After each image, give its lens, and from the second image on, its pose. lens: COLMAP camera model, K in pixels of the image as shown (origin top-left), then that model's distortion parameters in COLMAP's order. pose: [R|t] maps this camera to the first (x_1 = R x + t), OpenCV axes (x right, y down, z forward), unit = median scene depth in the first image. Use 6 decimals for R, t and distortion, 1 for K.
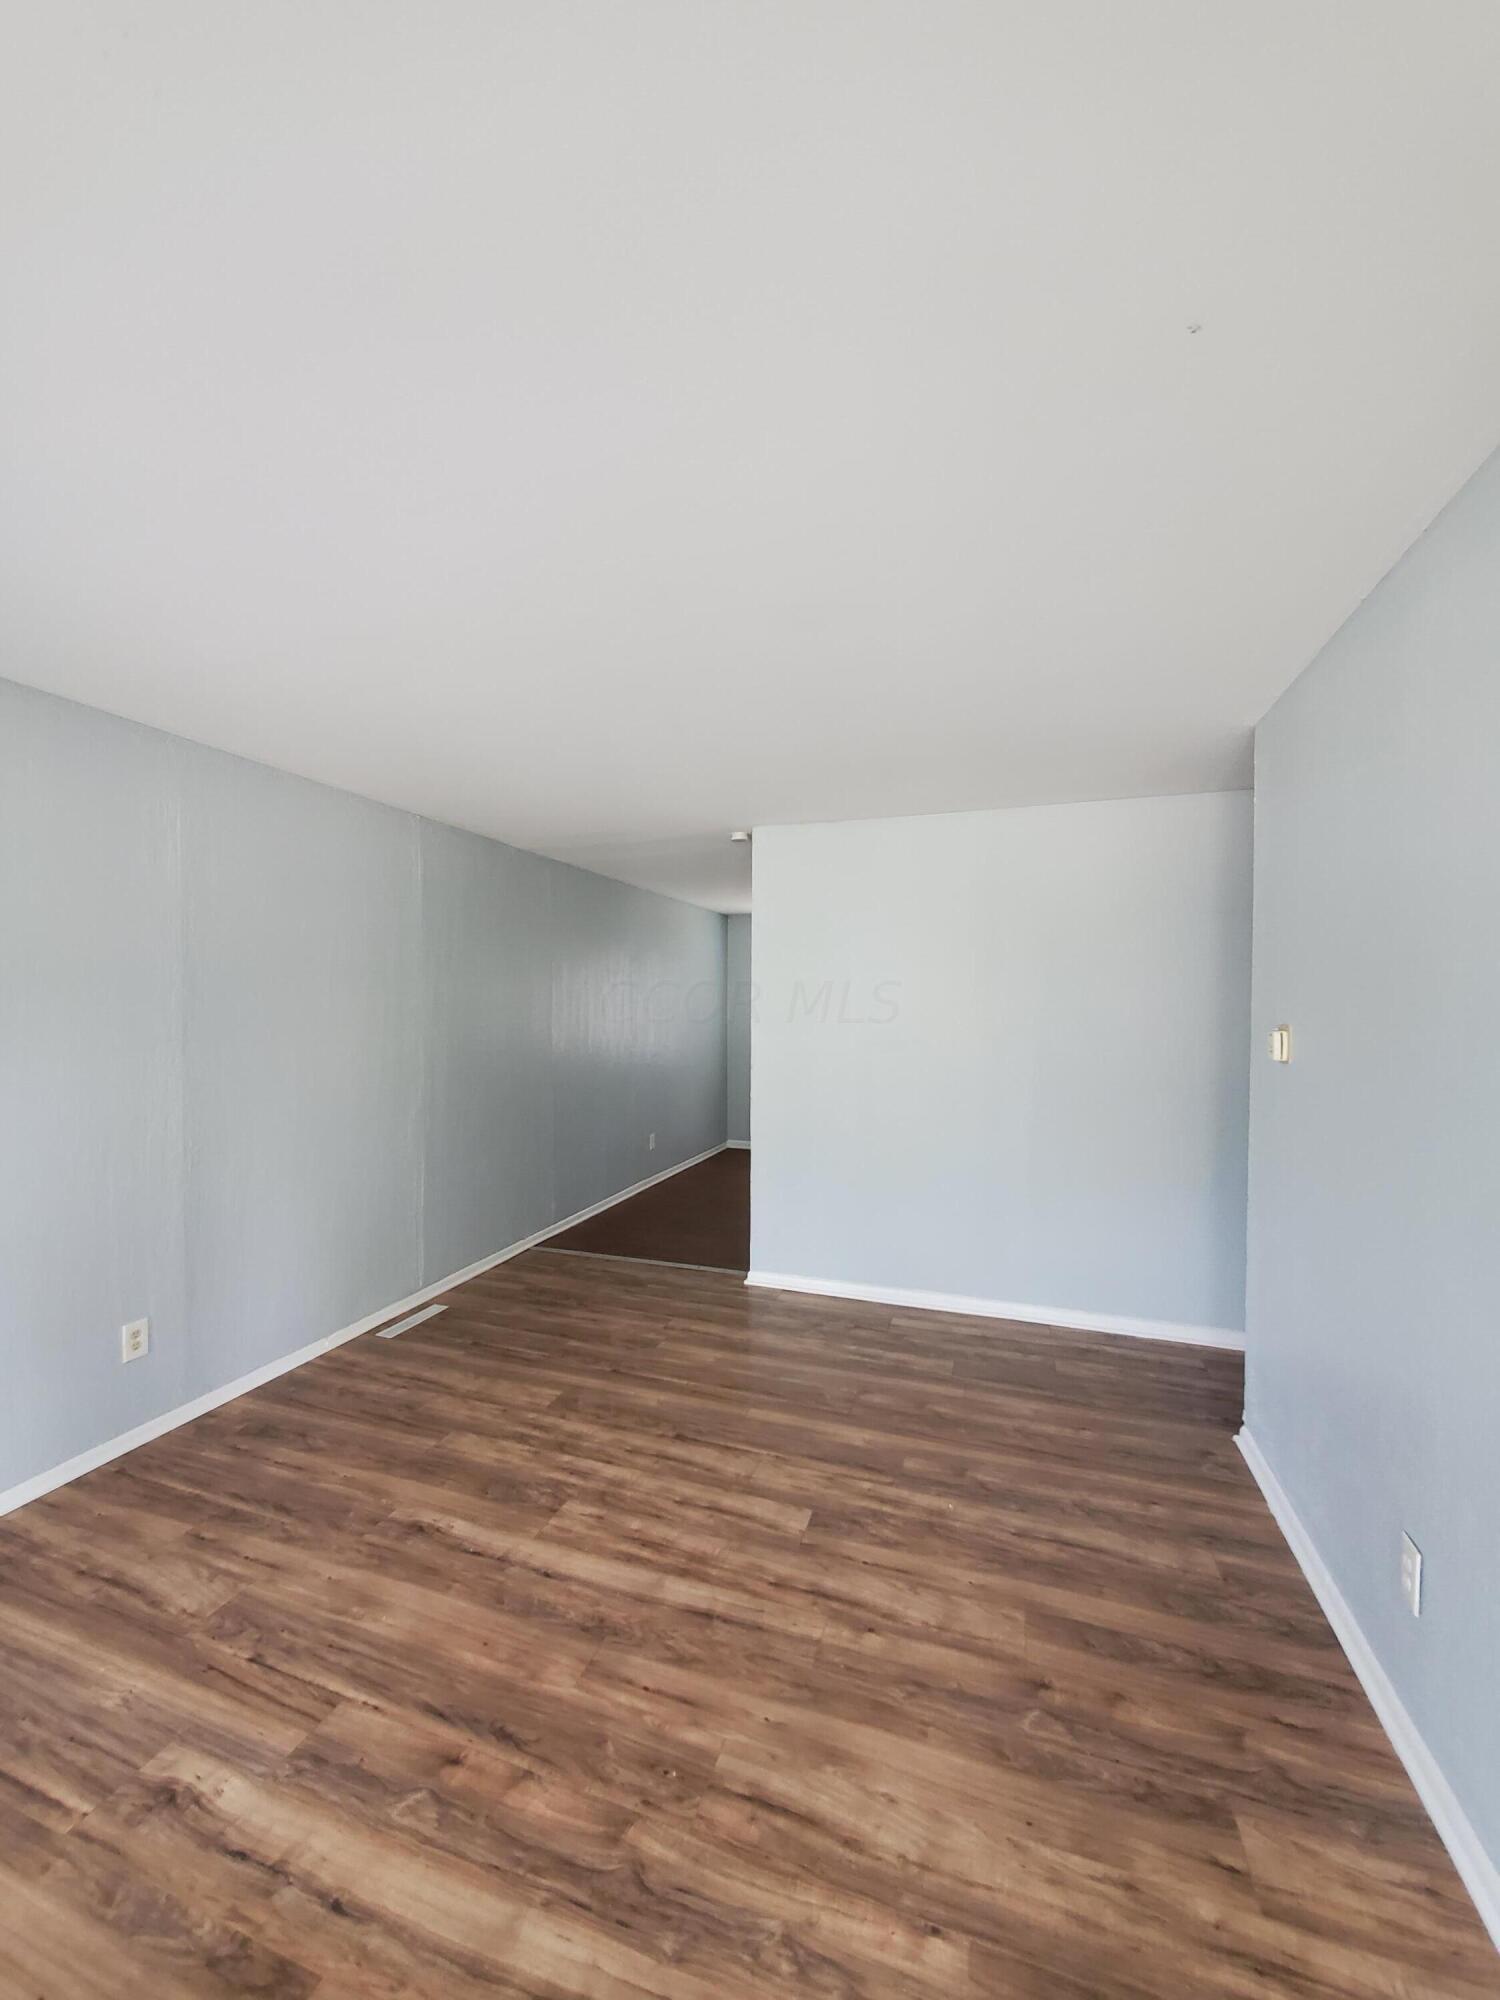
lens RADIAL K [[792.9, 0, 743.8], [0, 792.9, 1009.9], [0, 0, 1]] dist [0.001181, 0.000376]
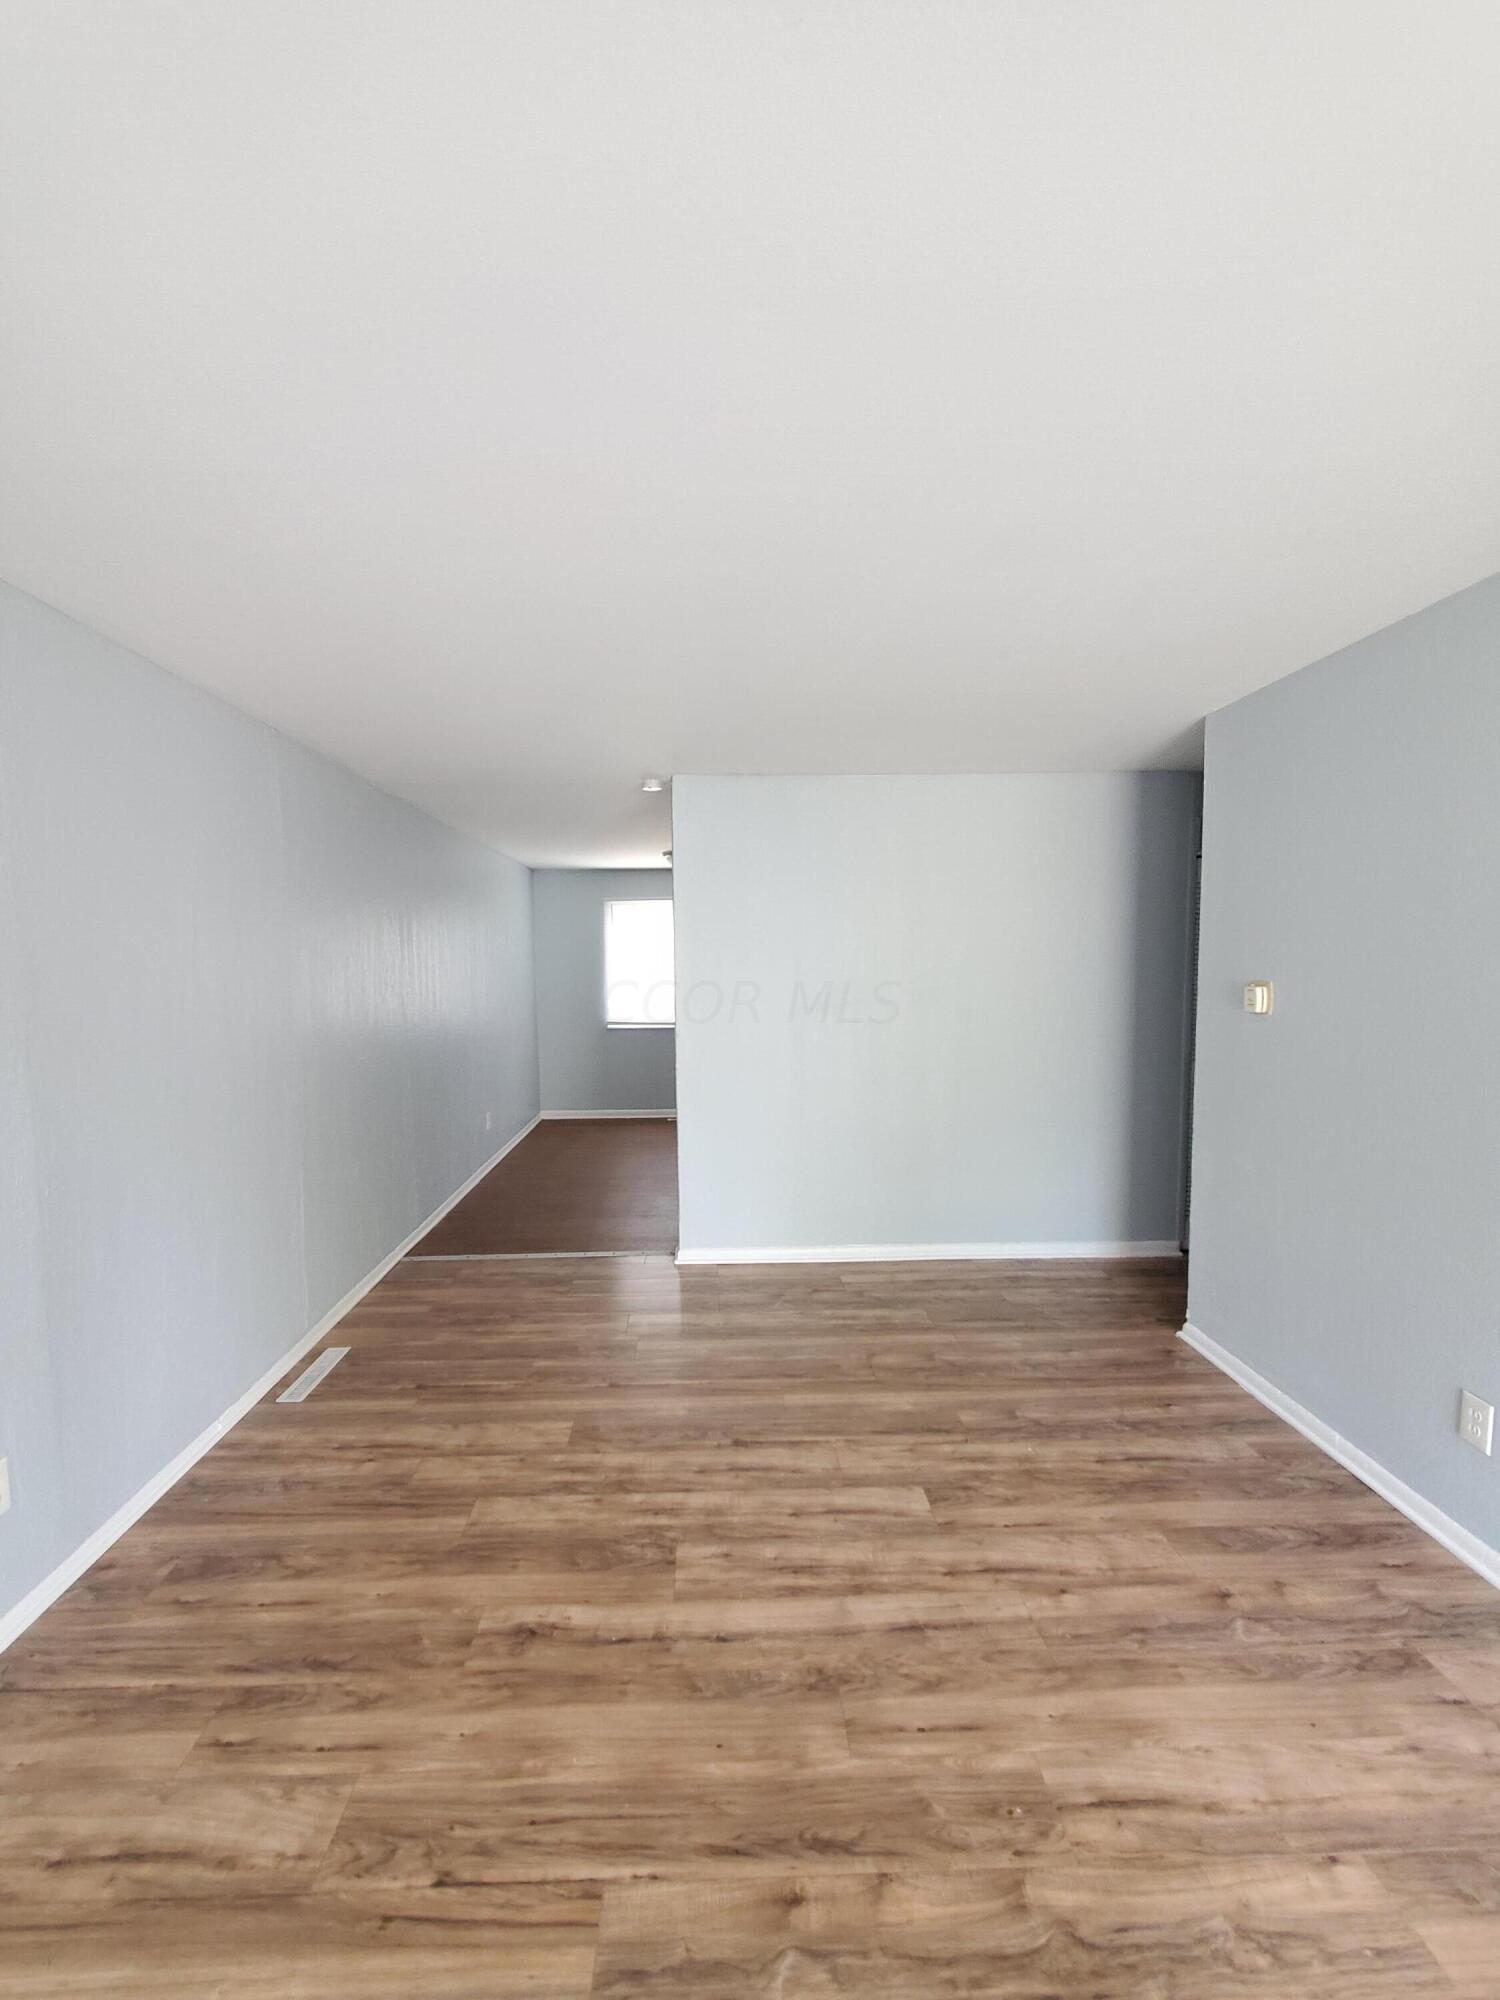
lens RADIAL K [[787.2, 0, 605.4], [0, 787.2, 990.2], [0, 0, 1]] dist [0.000392, -0.000107]
pose [[0.933677, -0.029229, 0.356922, -0.652829], [0.016067, 0.999079, 0.039787, -0.030641], [-0.357756, -0.031414, 0.933287, 0.267728]]
